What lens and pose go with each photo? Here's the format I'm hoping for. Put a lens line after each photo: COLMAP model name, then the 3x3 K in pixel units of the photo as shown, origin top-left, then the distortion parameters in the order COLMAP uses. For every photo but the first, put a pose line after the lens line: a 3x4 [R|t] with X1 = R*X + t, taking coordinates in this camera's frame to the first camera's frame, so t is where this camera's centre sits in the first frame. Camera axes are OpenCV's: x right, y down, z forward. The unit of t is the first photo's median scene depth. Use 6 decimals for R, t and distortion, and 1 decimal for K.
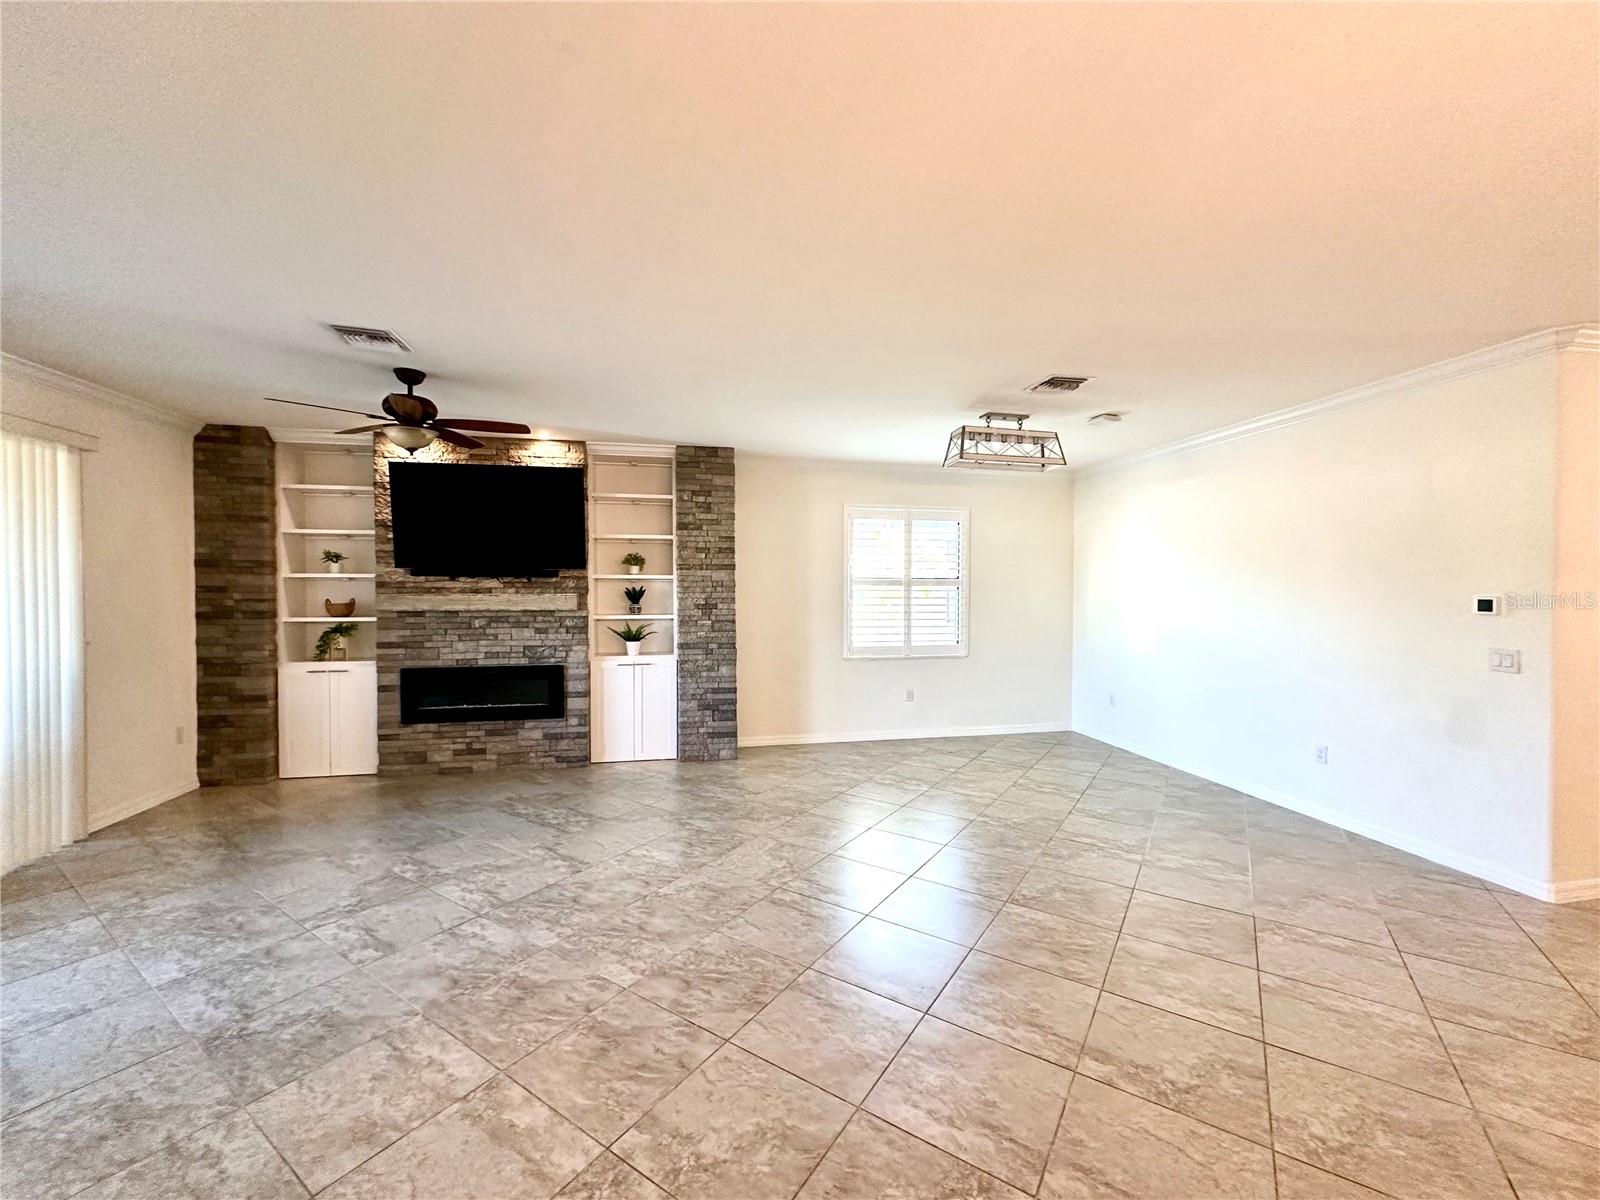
lens RADIAL K [[638.3, 0, 797.4], [0, 638.3, 601.6], [0, 0, 1]] dist [0.000124, 0.000561]
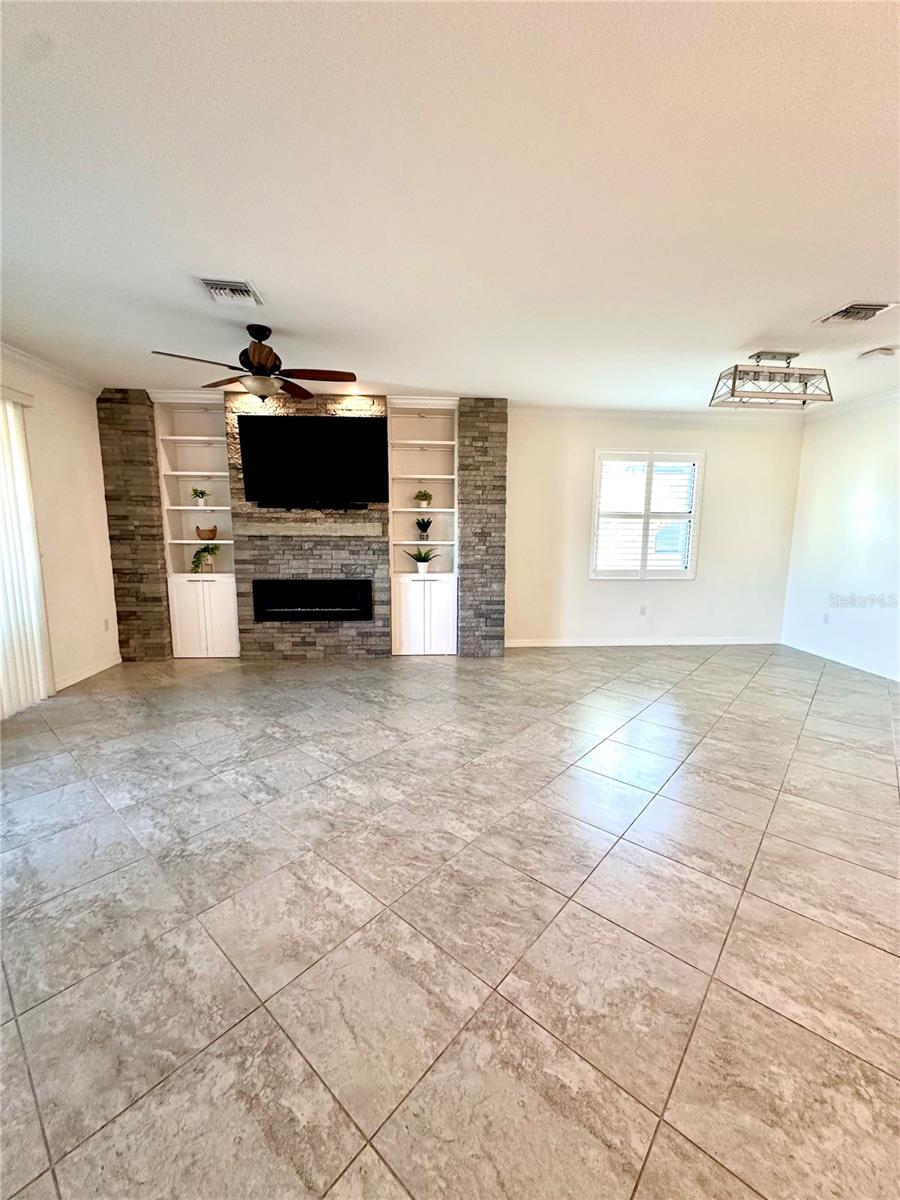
lens RADIAL K [[480.6, 0, 450.0], [0, 480.6, 600.0], [0, 0, 1]] dist [0.000282, -0.000019]
pose [[0.991713, 0.024124, -0.126187, -0.104943], [-0.007789, 0.991695, 0.128376, 0.018261], [0.128236, -0.126329, 0.983665, 0.083472]]
